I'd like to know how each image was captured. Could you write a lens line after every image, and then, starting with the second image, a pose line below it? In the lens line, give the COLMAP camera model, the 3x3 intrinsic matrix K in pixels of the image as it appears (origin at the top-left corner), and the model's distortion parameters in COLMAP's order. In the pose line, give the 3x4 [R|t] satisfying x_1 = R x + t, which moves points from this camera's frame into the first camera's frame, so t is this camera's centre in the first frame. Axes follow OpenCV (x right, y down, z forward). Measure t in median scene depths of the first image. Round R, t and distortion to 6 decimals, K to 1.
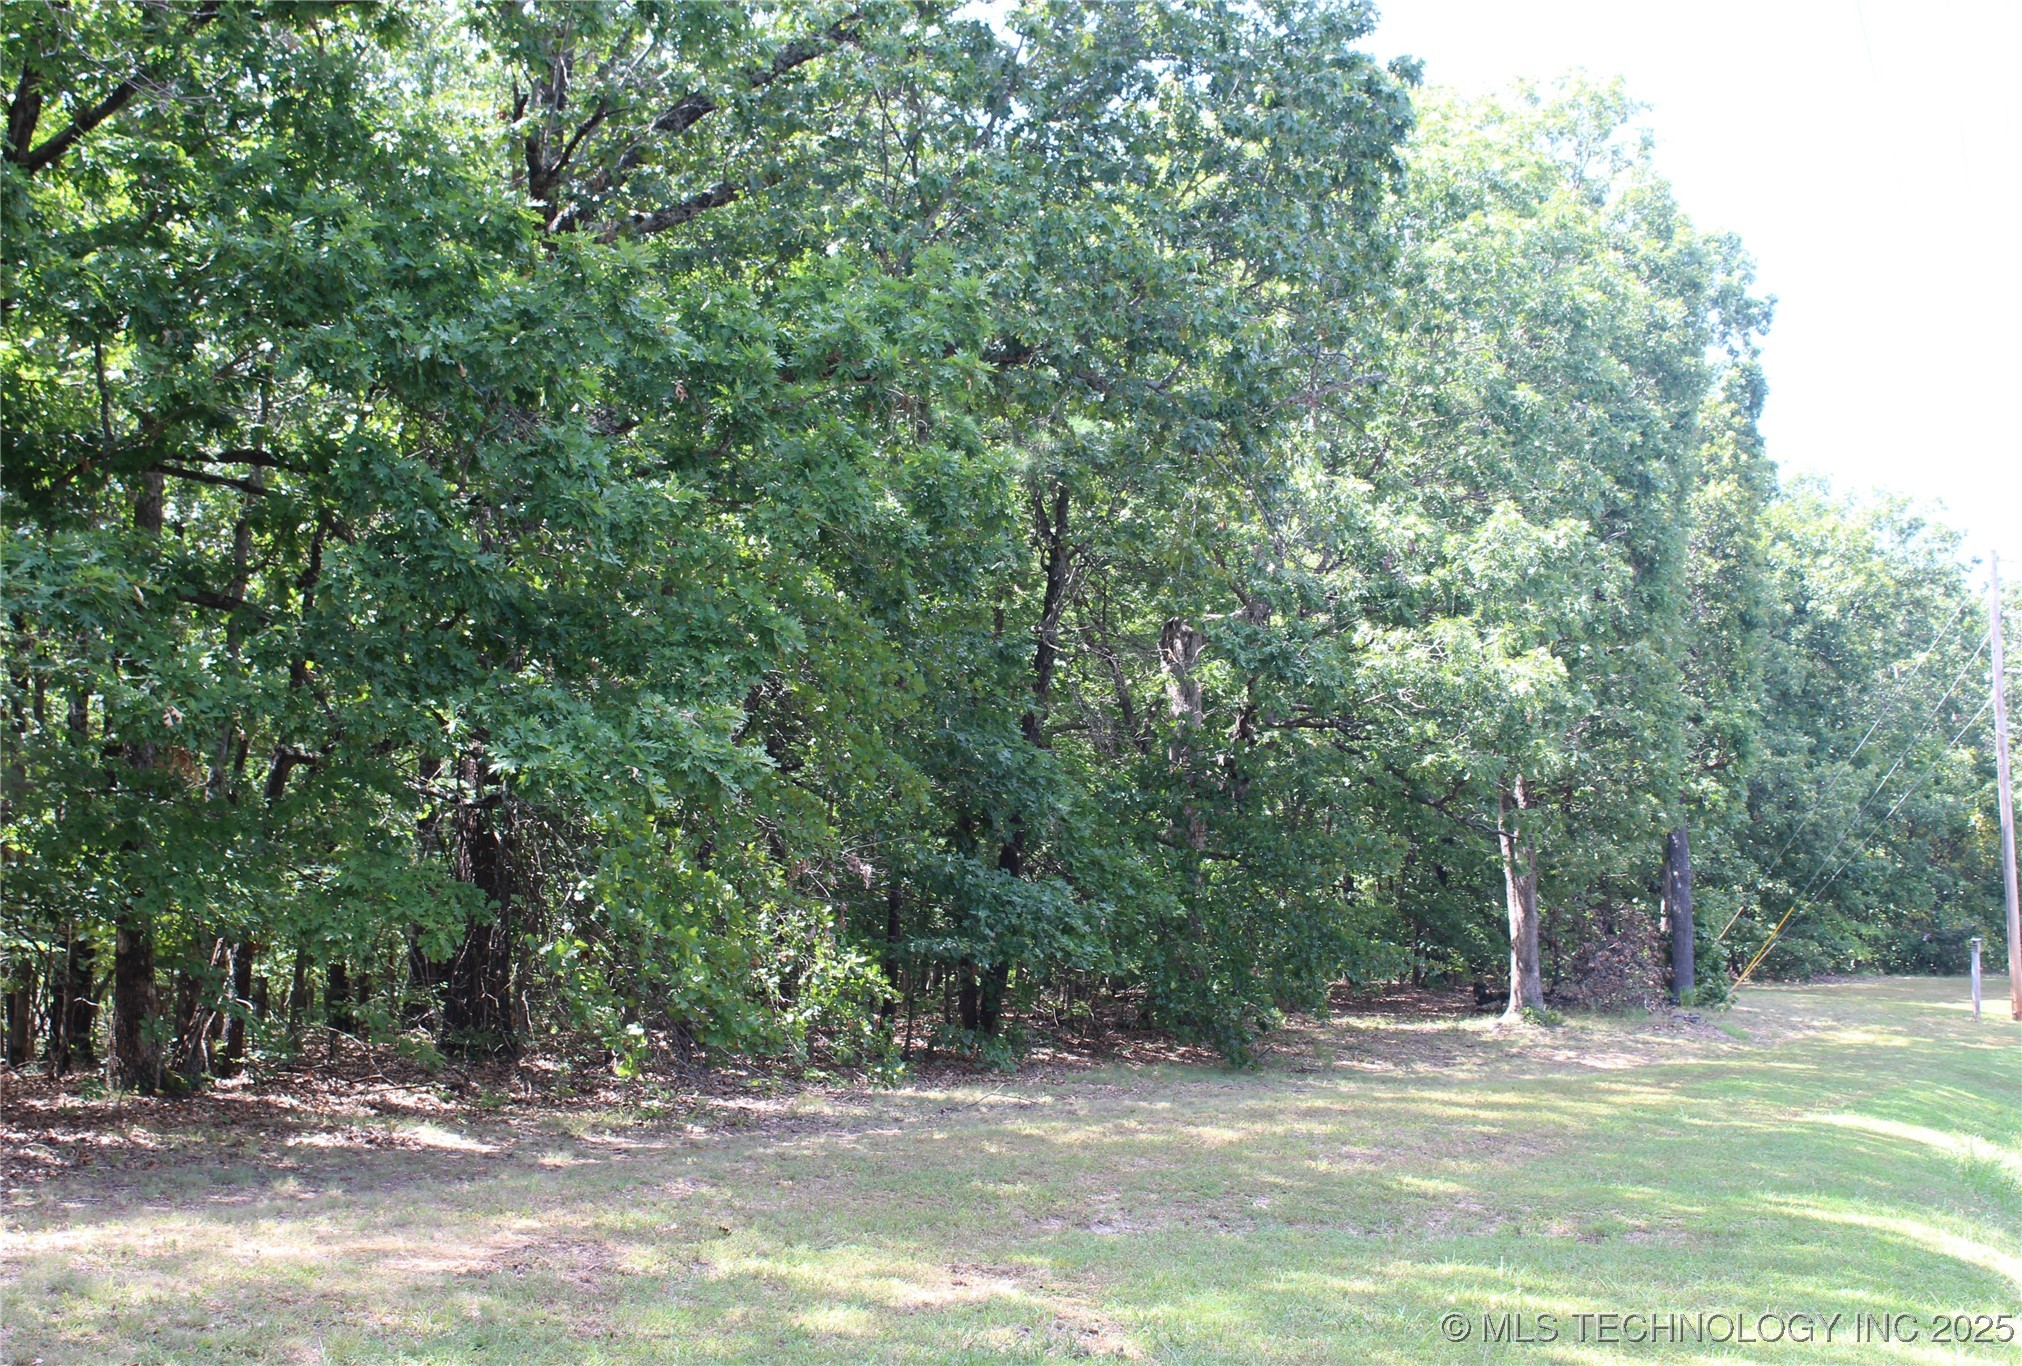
lens RADIAL K [[1765.5, 0, 1010.6], [0, 1765.5, 687.0], [0, 0, 1]] dist [-0.021623, 0.001413]
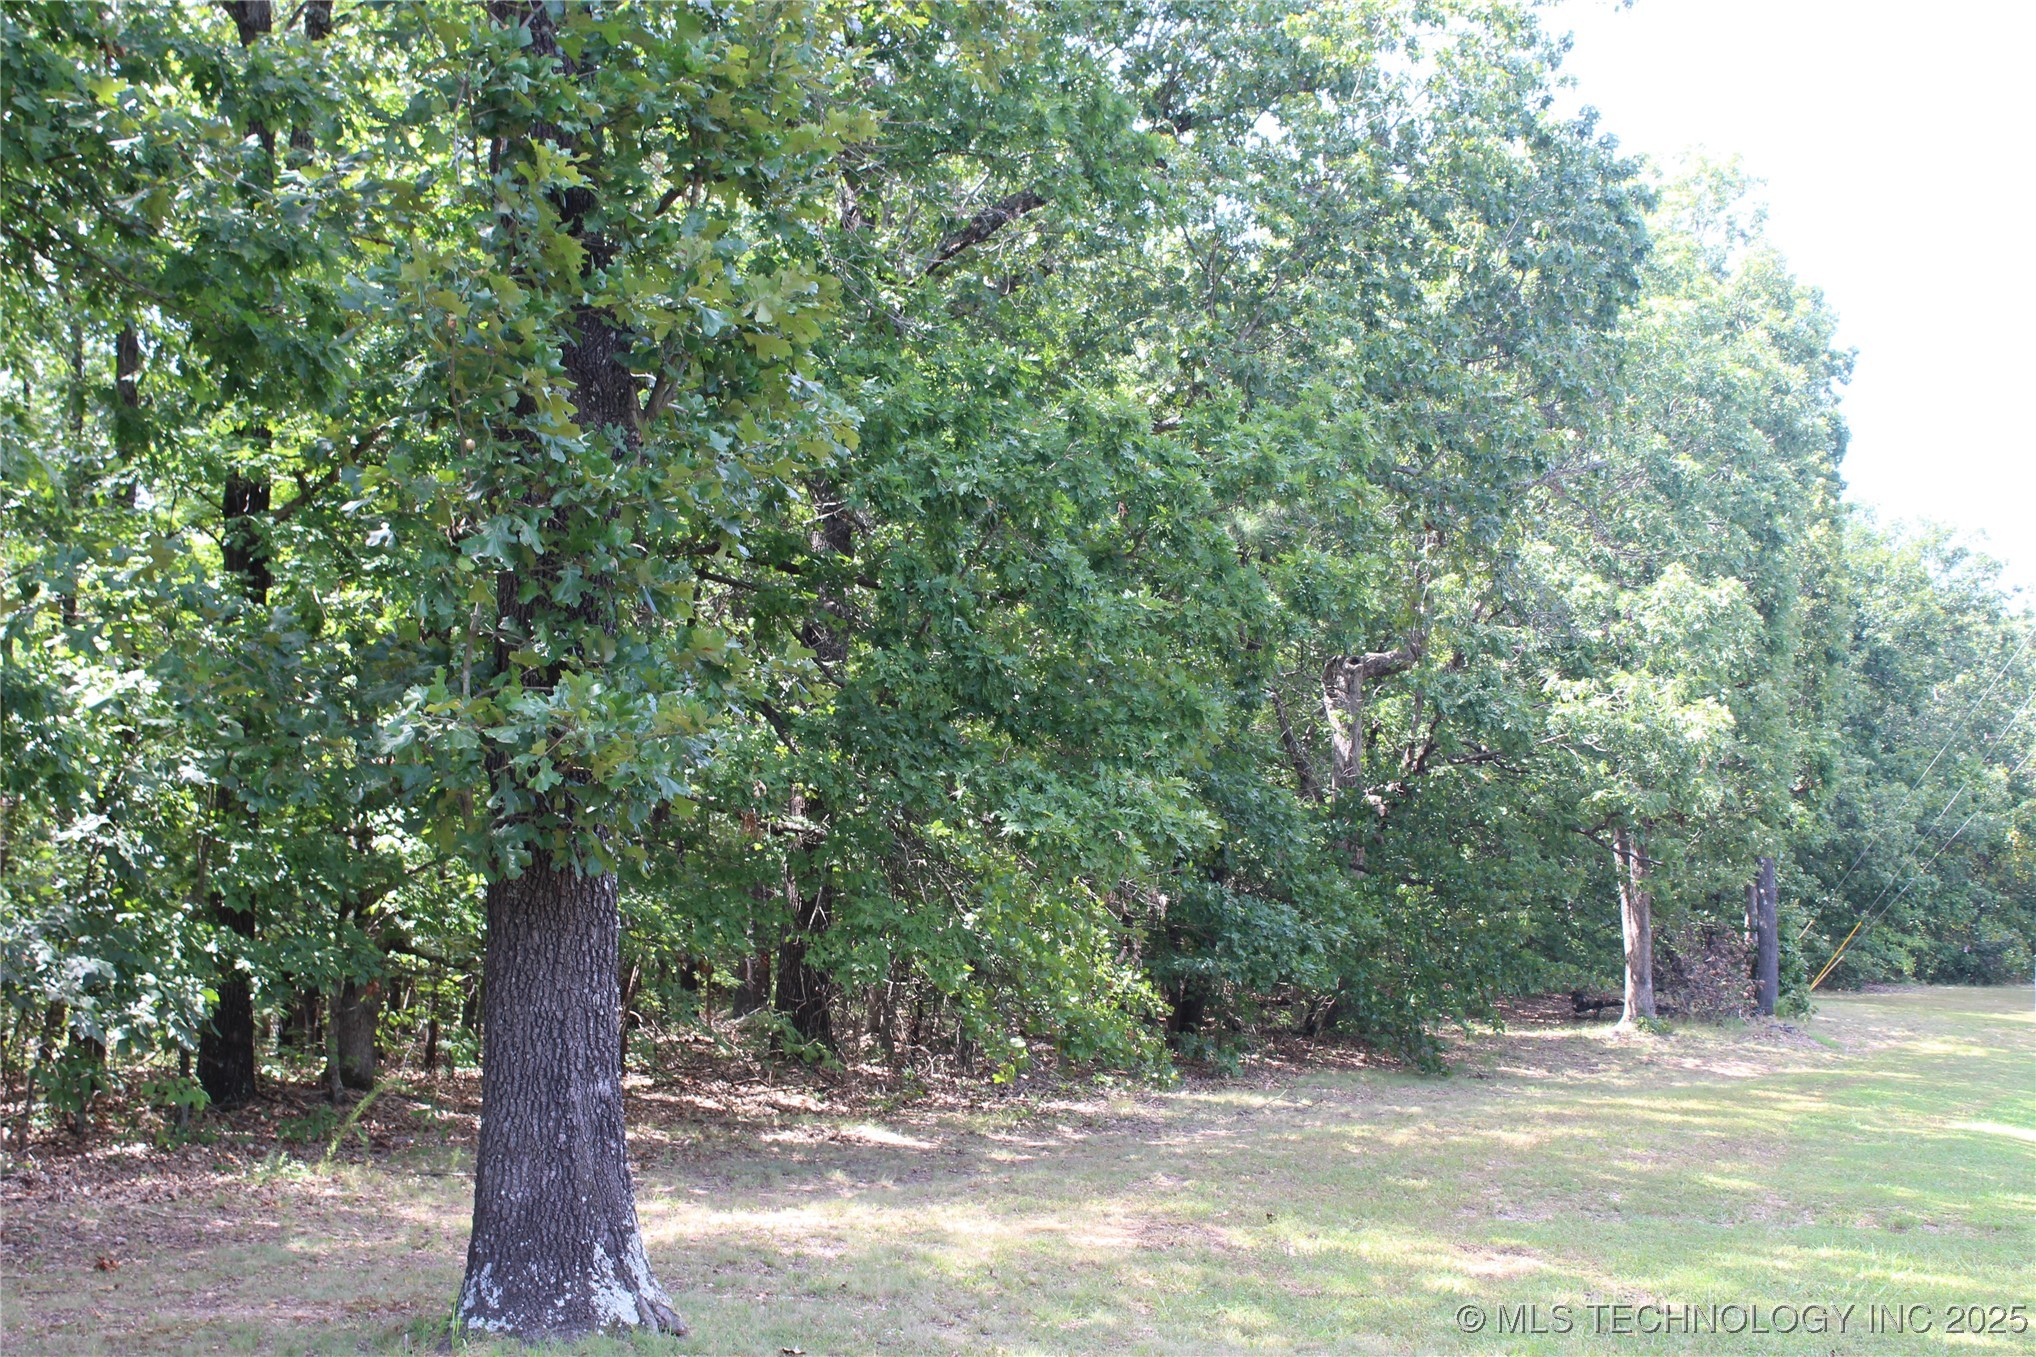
lens RADIAL K [[1743.9, 0, 1016.7], [0, 1743.9, 682.5], [0, 0, 1]] dist [-0.011204, 0.002969]
pose [[0.999926, 0.011188, 0.004718, -0.117856], [-0.011187, 0.999937, -0.000216, -0.022351], [-0.004721, 0.000163, 0.999989, -0.077448]]
